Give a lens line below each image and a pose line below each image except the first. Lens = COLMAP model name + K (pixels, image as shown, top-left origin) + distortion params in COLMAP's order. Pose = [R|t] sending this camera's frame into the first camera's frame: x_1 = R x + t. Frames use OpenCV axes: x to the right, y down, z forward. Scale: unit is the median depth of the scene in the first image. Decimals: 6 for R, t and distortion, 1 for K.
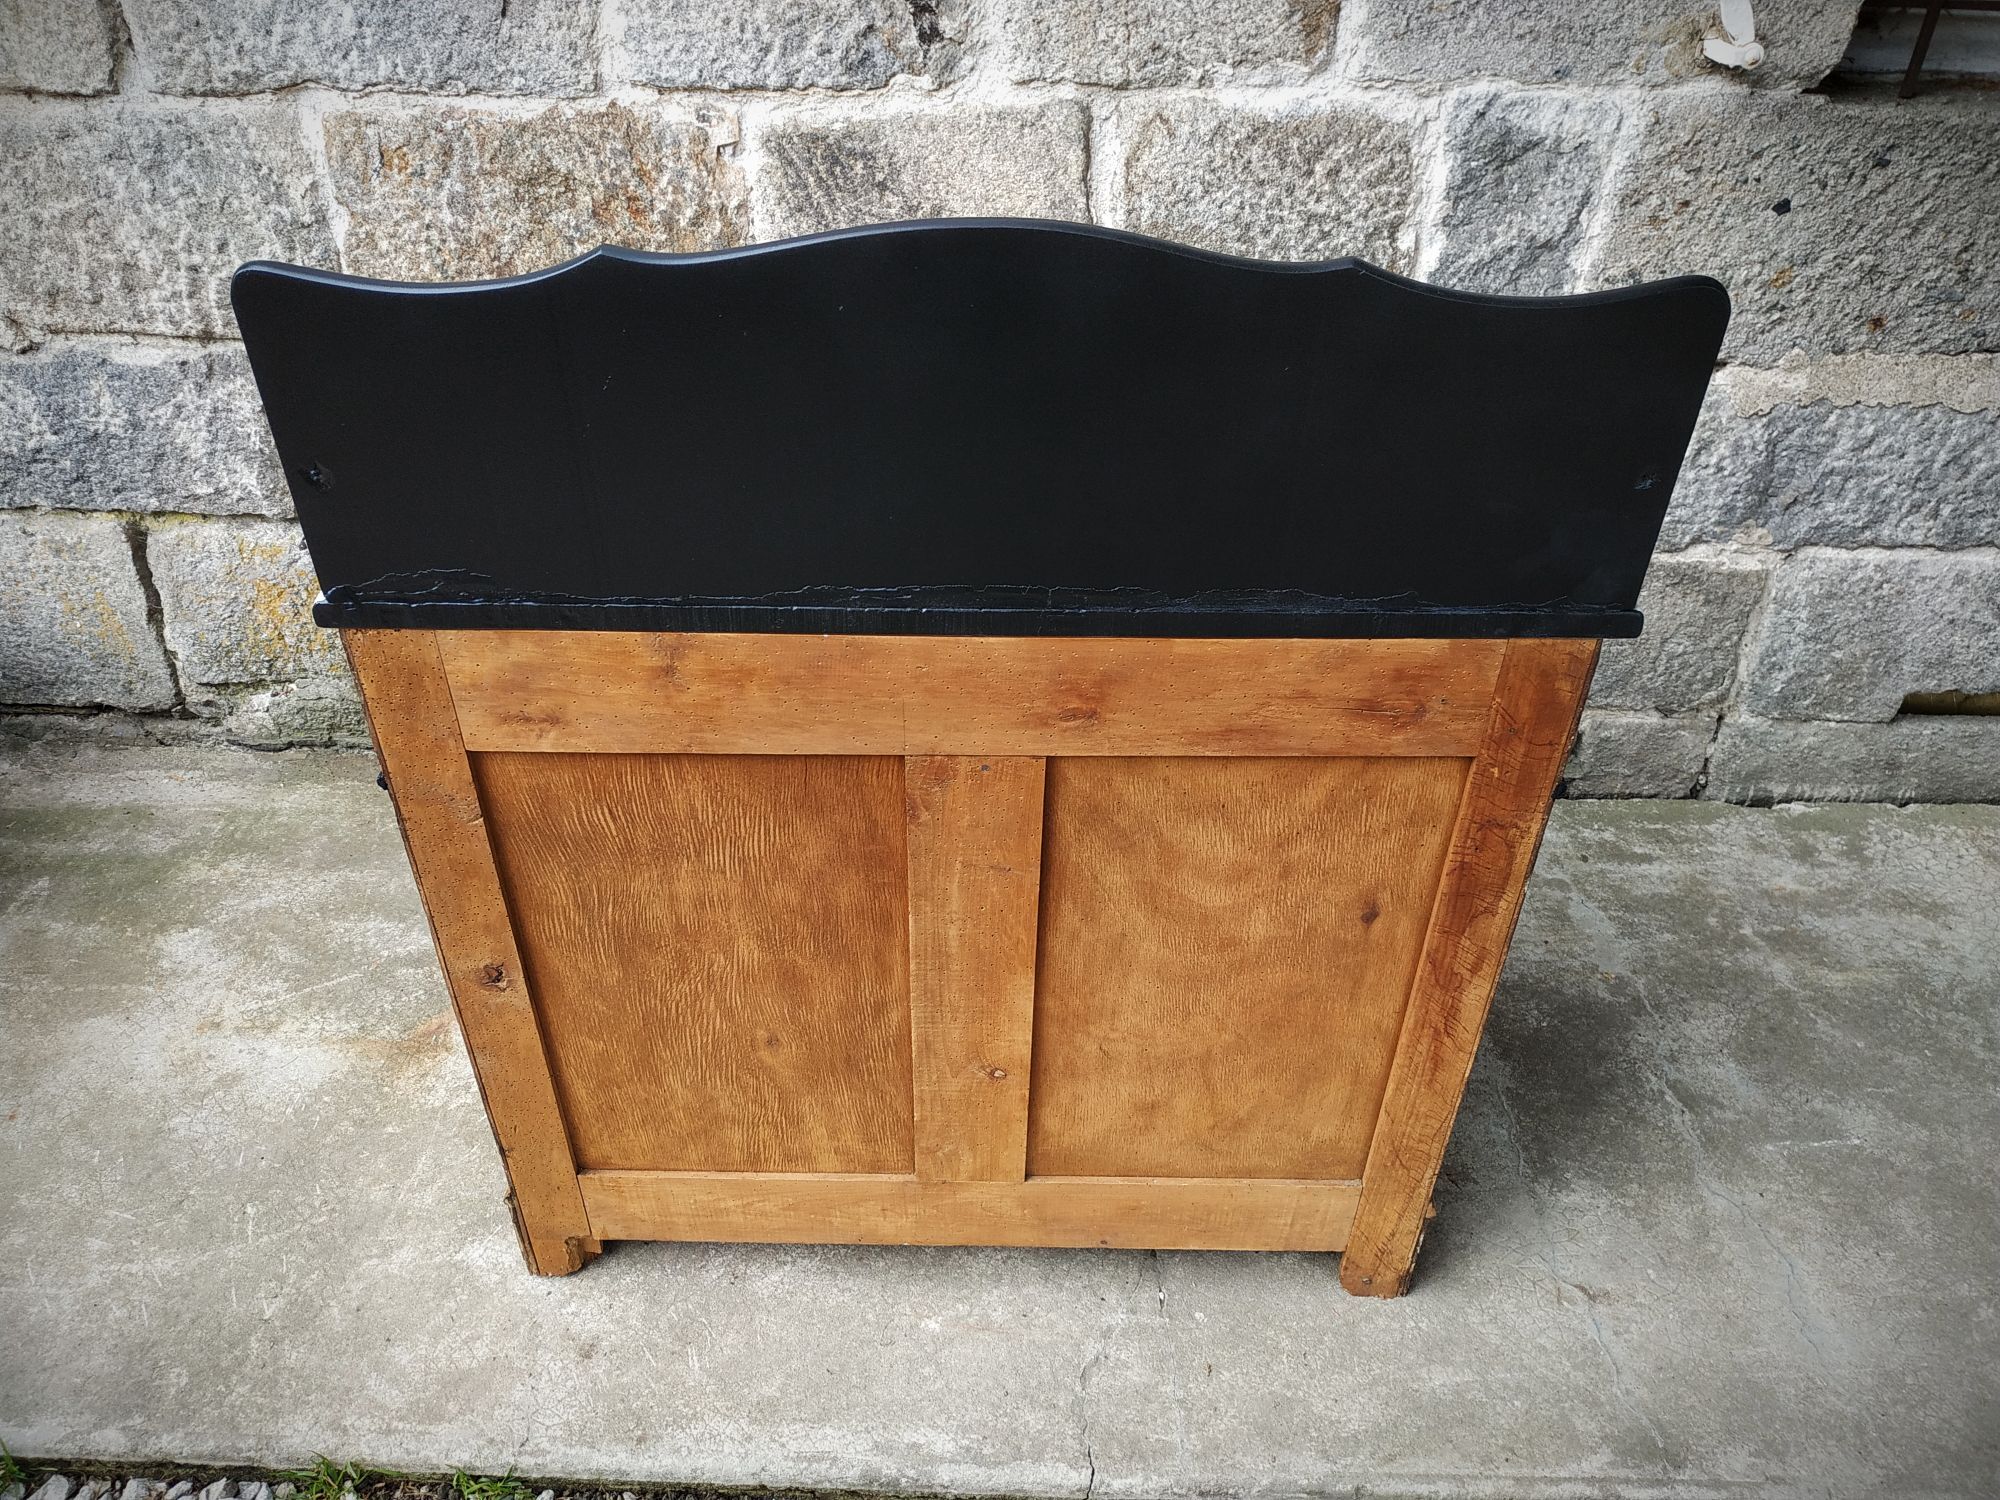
lens RADIAL K [[1451.9, 0, 997.8], [0, 1451.9, 759.0], [0, 0, 1]] dist [-0.011525, 0.000062]
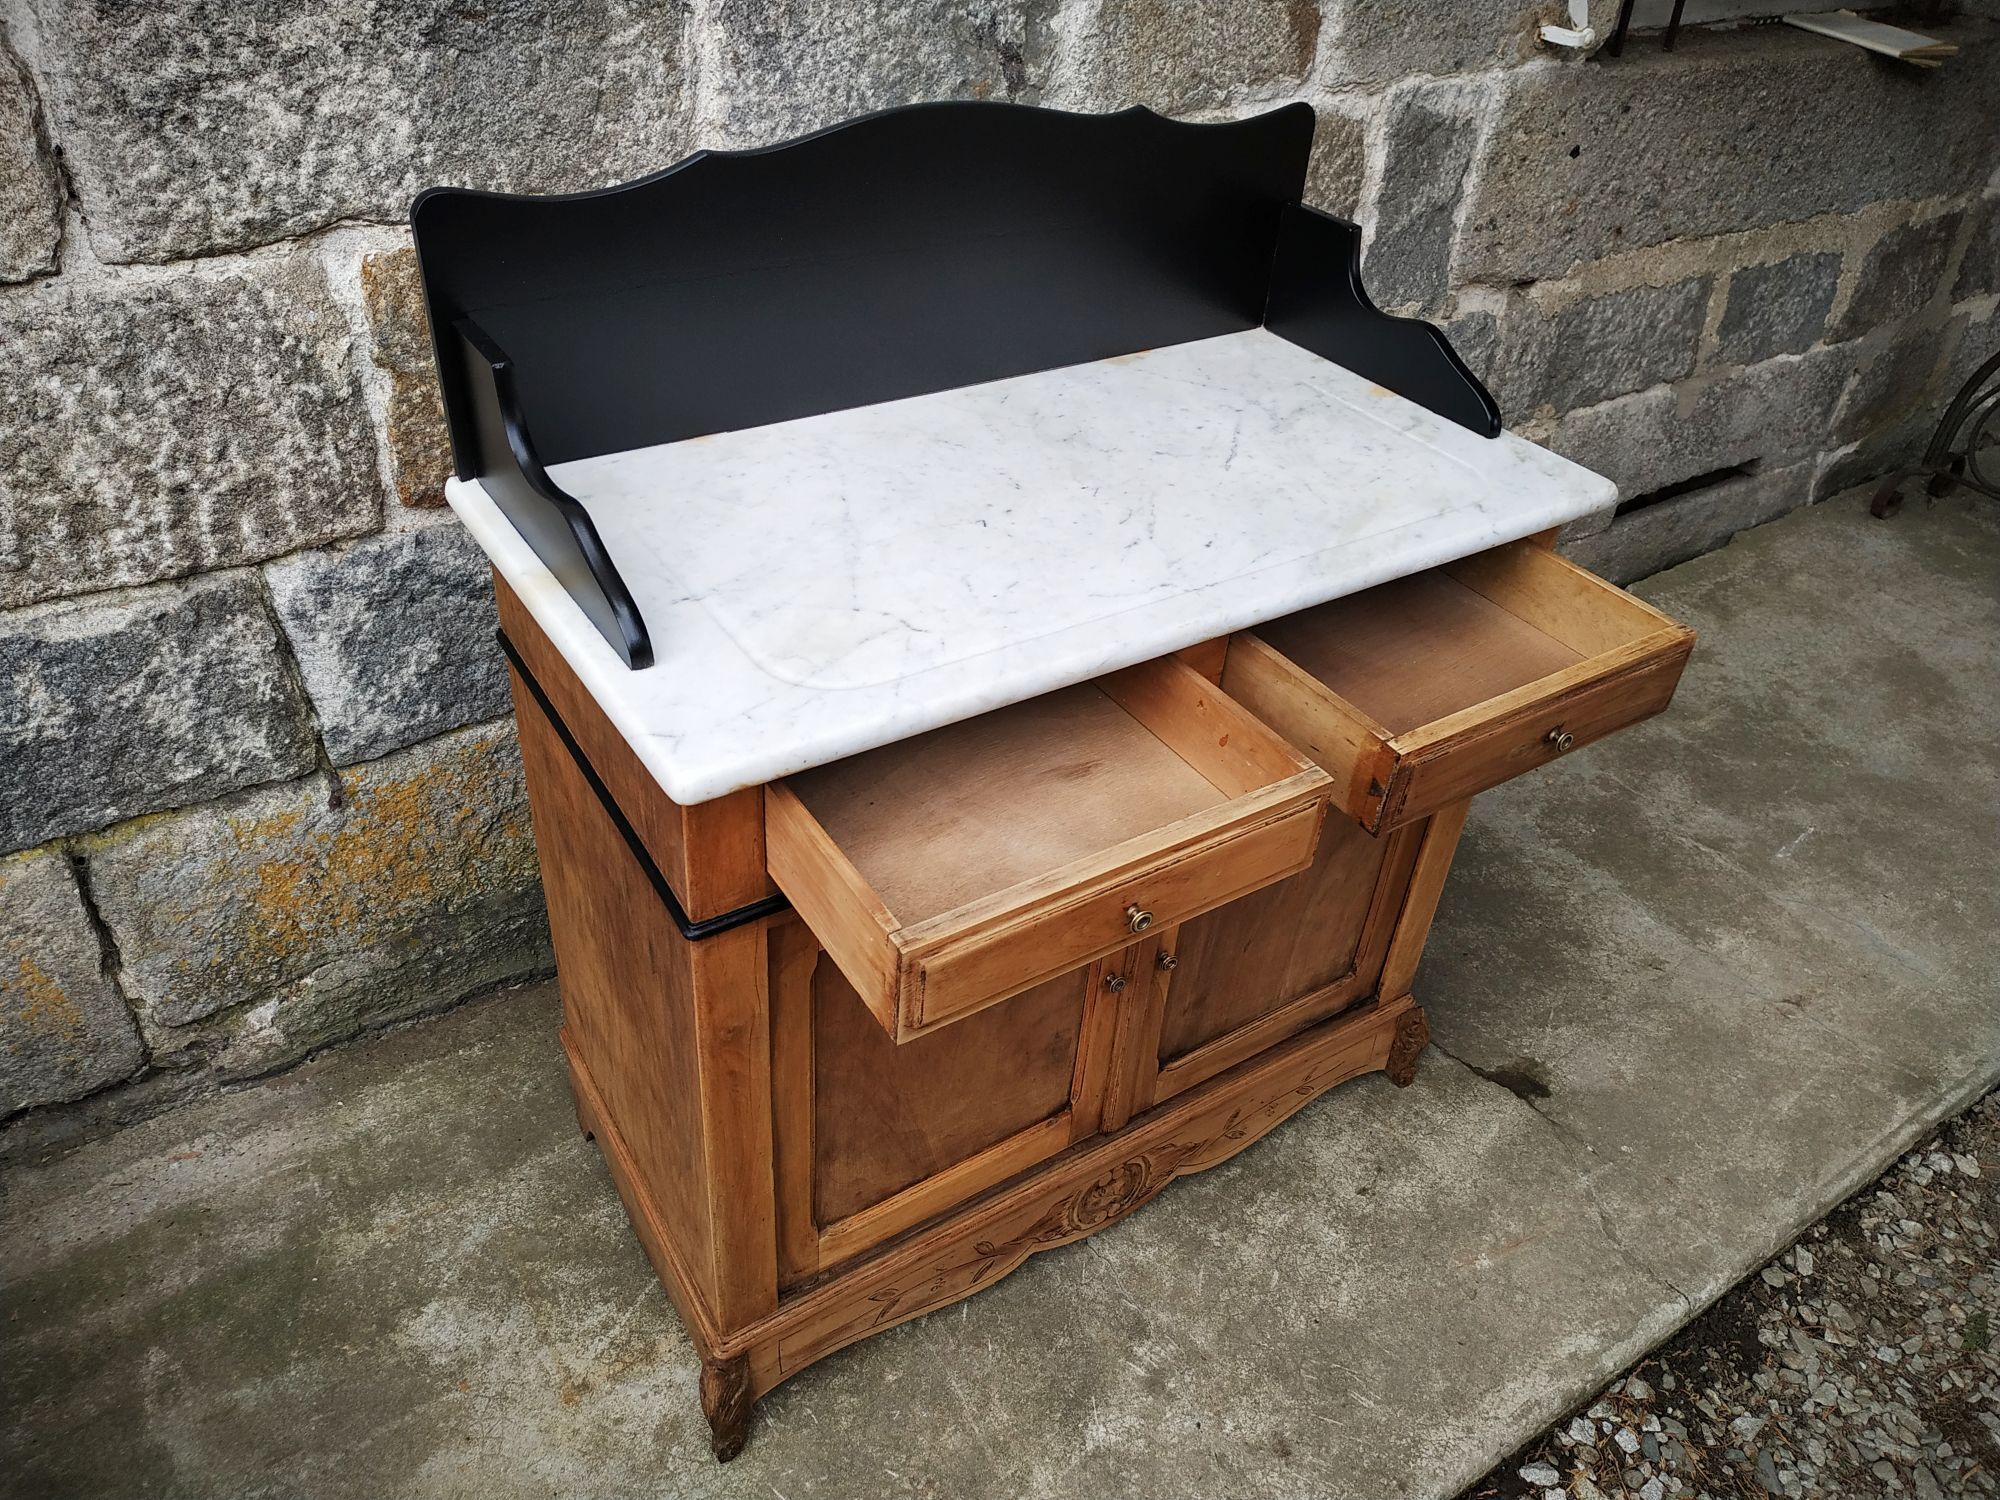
lens RADIAL K [[1451.9, 0, 994.5], [0, 1451.9, 754.7], [0, 0, 1]] dist [-0.011525, 0.000062]
pose [[0.824142, -0.315350, 0.470473, -0.643558], [0.298557, 0.947764, 0.112278, -0.180446], [-0.481304, 0.047930, 0.875242, 0.169649]]
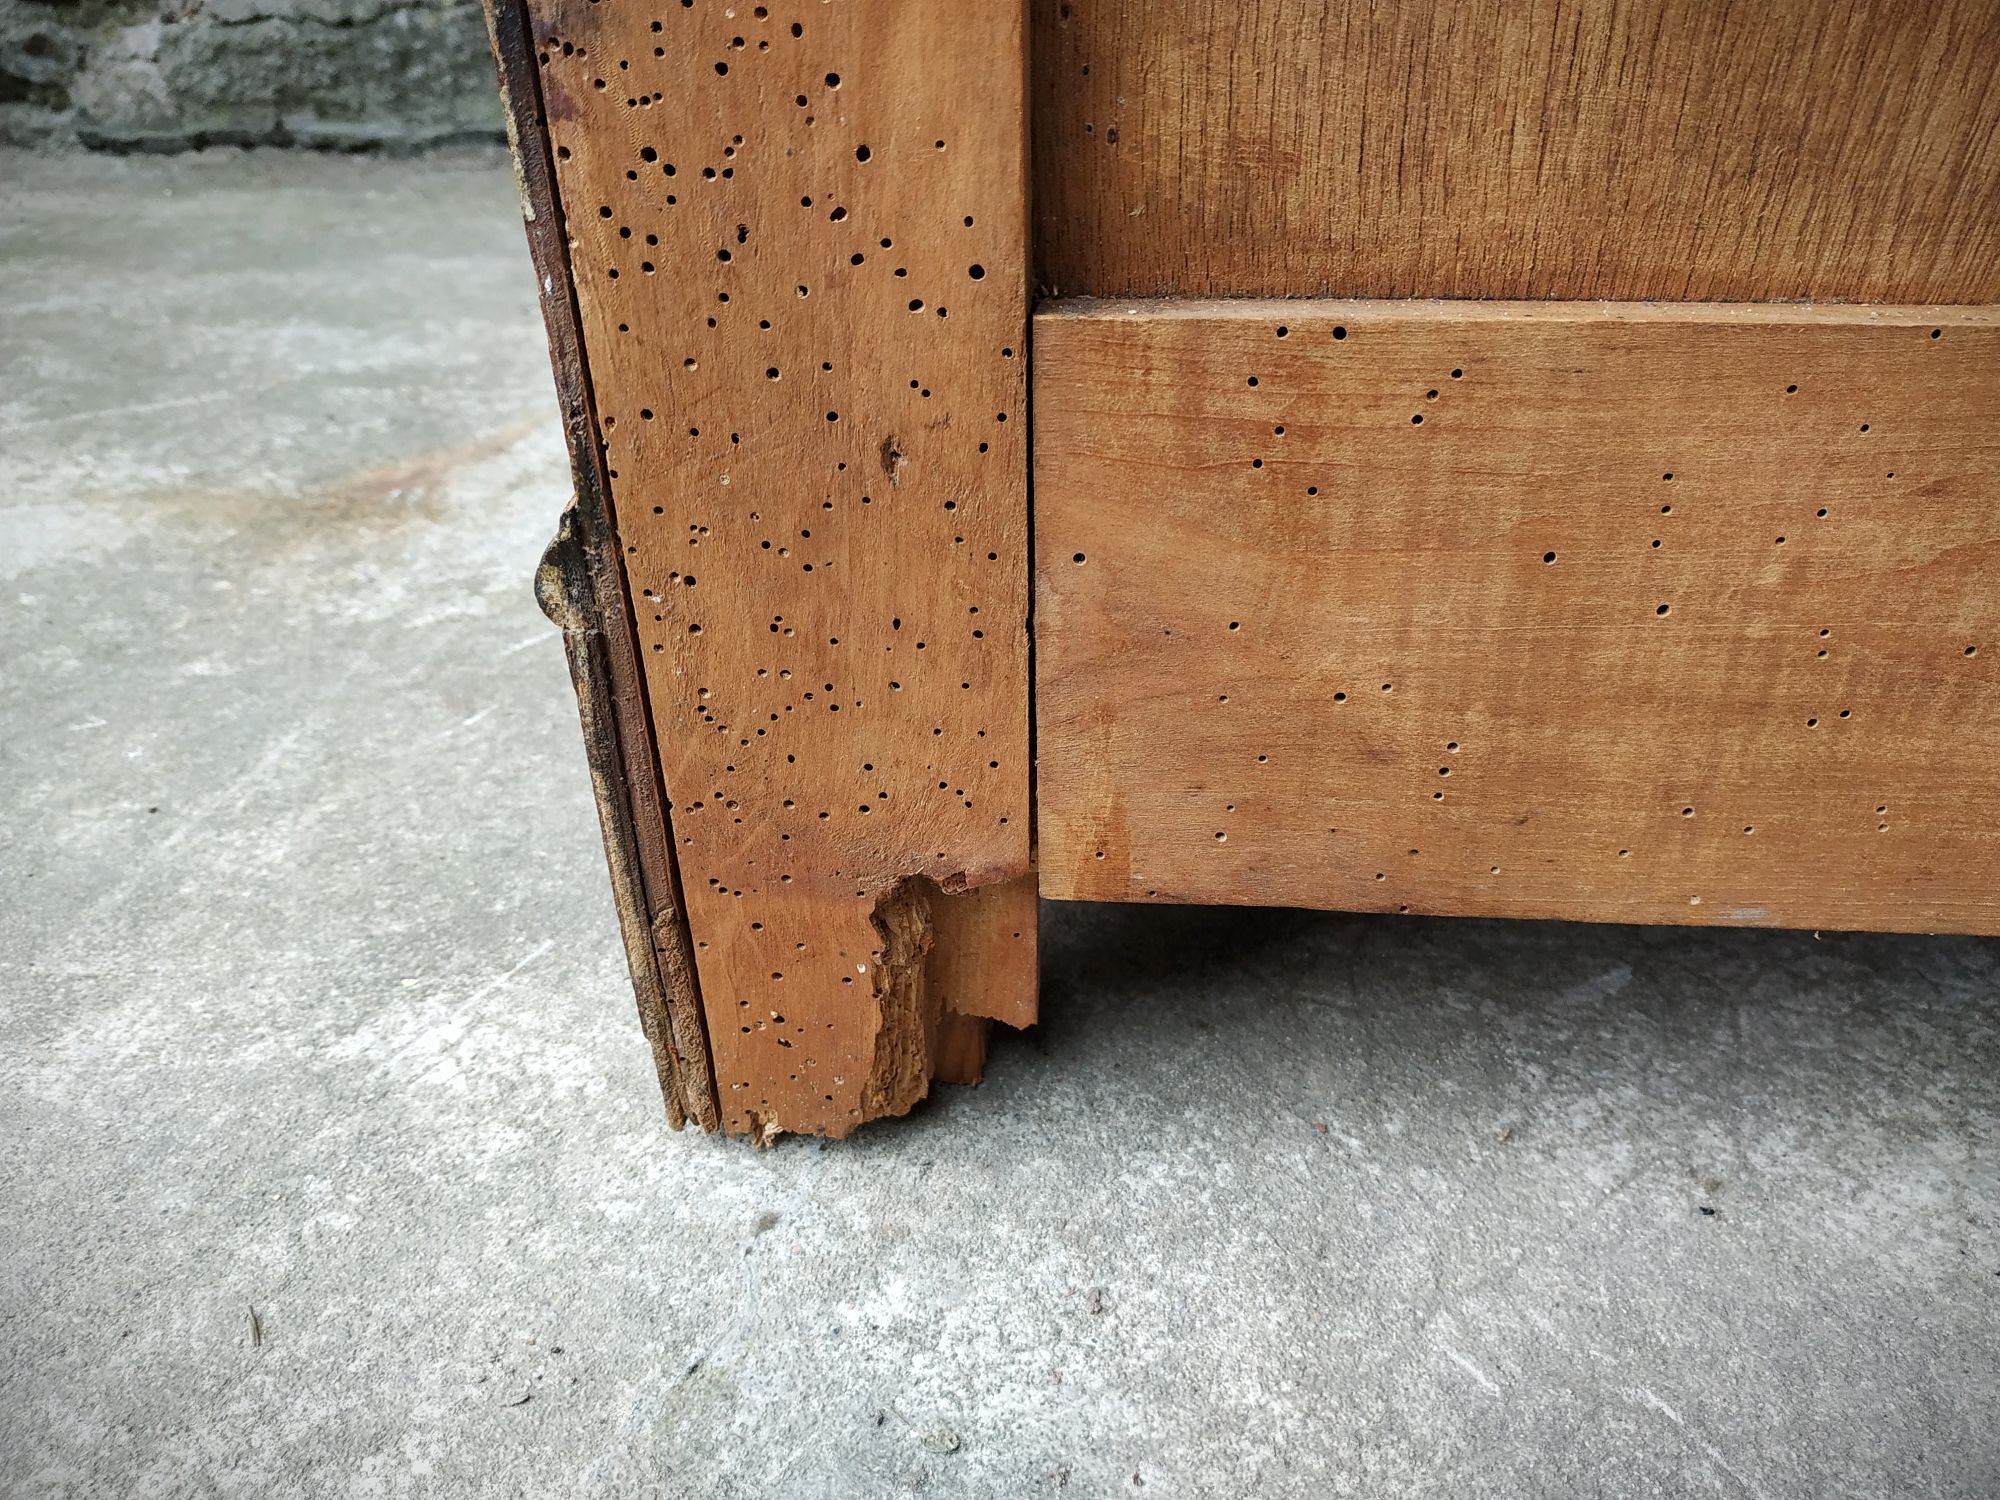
lens RADIAL K [[1451.9, 0, 1008.3], [0, 1451.9, 770.8], [0, 0, 1]] dist [-0.011525, 0.000062]
pose [[0.996904, 0.014992, -0.077192, -0.230077], [-0.017900, 0.999151, -0.037110, 0.275225], [0.076570, 0.038377, 0.996325, 0.704412]]
